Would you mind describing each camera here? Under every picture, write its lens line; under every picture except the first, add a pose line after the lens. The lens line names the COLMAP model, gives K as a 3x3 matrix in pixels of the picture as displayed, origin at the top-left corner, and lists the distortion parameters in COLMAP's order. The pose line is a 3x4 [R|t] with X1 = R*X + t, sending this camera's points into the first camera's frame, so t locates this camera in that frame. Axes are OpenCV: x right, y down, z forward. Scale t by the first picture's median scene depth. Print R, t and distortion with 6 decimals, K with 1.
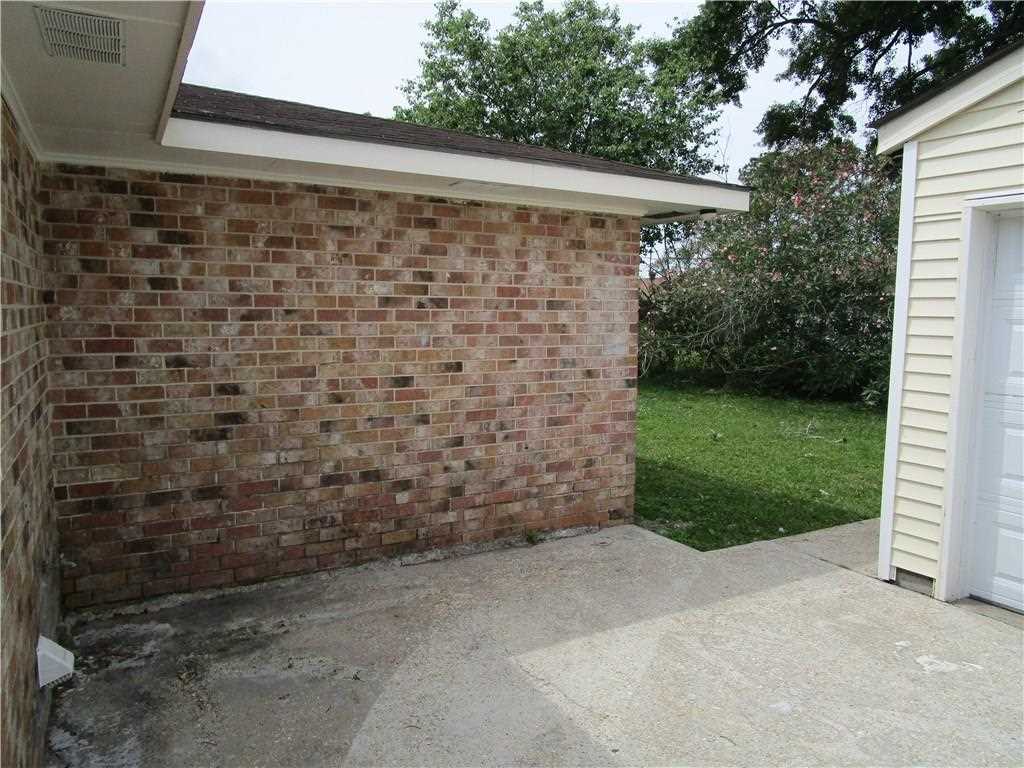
lens RADIAL K [[741.6, 0, 512.0], [0, 741.6, 385.1], [0, 0, 1]] dist [-0.025482, 0.007183]
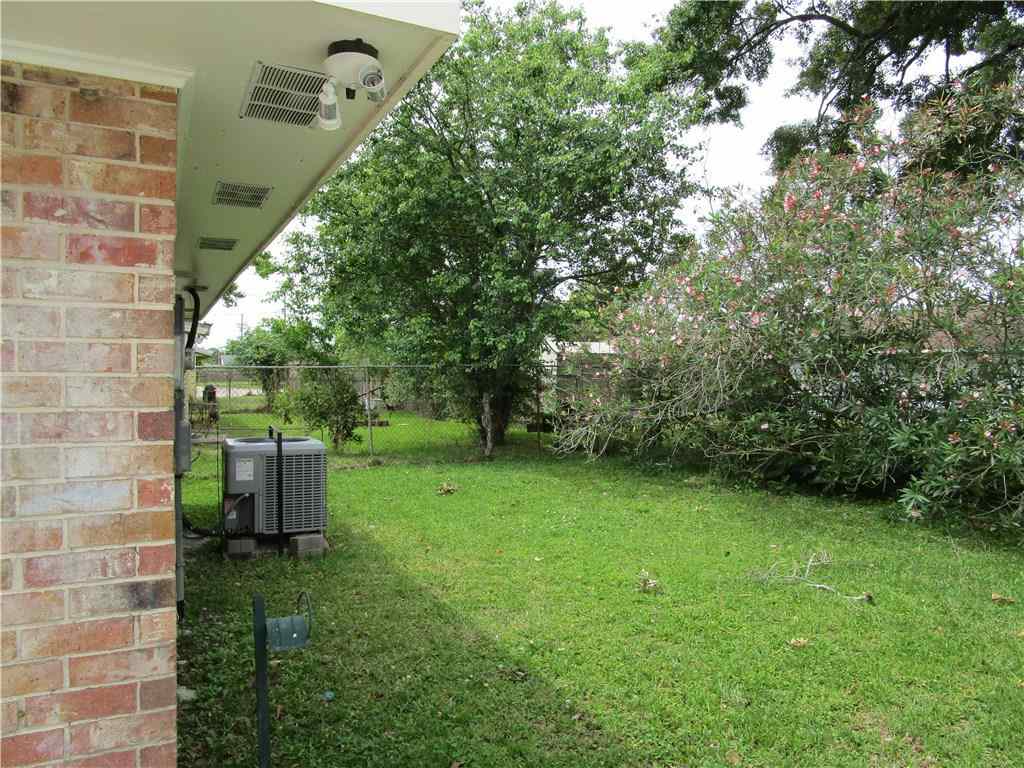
lens RADIAL K [[741.6, 0, 511.3], [0, 741.6, 384.1], [0, 0, 1]] dist [-0.025482, 0.007183]
pose [[0.998902, 0.000085, -0.046846, 0.093382], [-0.003912, 0.996657, -0.081611, -0.019246], [0.046682, 0.081705, 0.995563, 0.189758]]
